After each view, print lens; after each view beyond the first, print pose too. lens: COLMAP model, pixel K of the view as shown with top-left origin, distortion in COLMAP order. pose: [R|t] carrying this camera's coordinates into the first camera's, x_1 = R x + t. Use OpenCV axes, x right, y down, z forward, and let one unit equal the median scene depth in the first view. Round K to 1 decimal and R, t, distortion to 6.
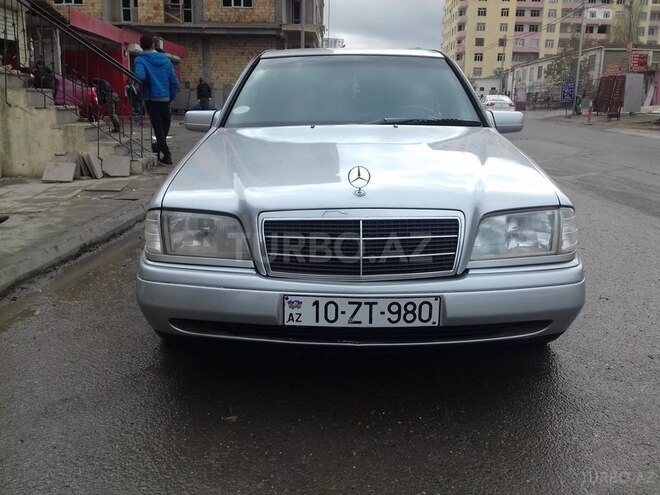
lens RADIAL K [[637.8, 0, 328.8], [0, 637.8, 249.0], [0, 0, 1]] dist [0.000037, 0.000000]
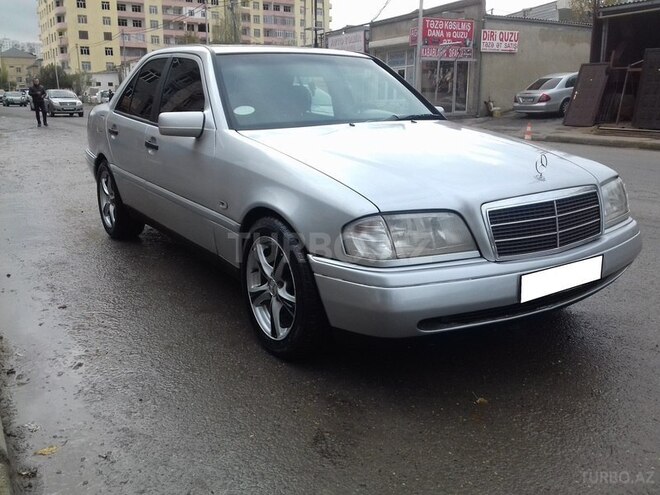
lens RADIAL K [[637.8, 0, 330.8], [0, 637.8, 245.9], [0, 0, 1]] dist [0.000037, 0.000000]
pose [[0.811942, -0.146447, 0.565070, -0.085387], [0.144603, 0.988307, 0.048357, -0.007039], [-0.565544, 0.042448, 0.823625, 0.024048]]
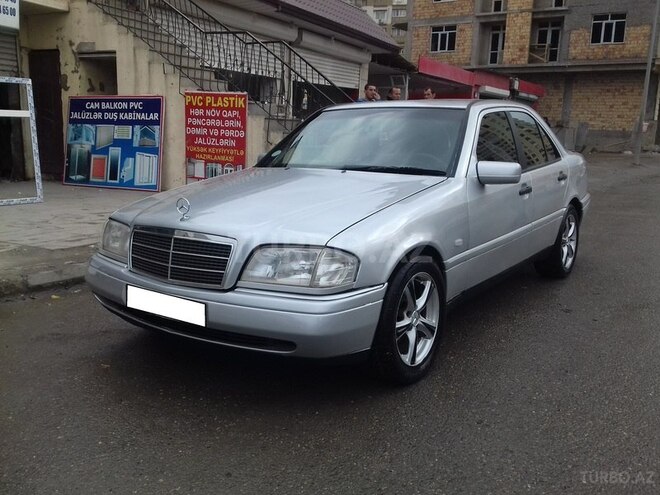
lens RADIAL K [[637.8, 0, 327.1], [0, 637.8, 246.3], [0, 0, 1]] dist [0.000037, 0.000000]
pose [[0.813457, 0.110739, -0.570985, 0.095461], [-0.143776, 0.989526, -0.012919, -0.005039], [0.563574, 0.092603, 0.820859, 0.006734]]
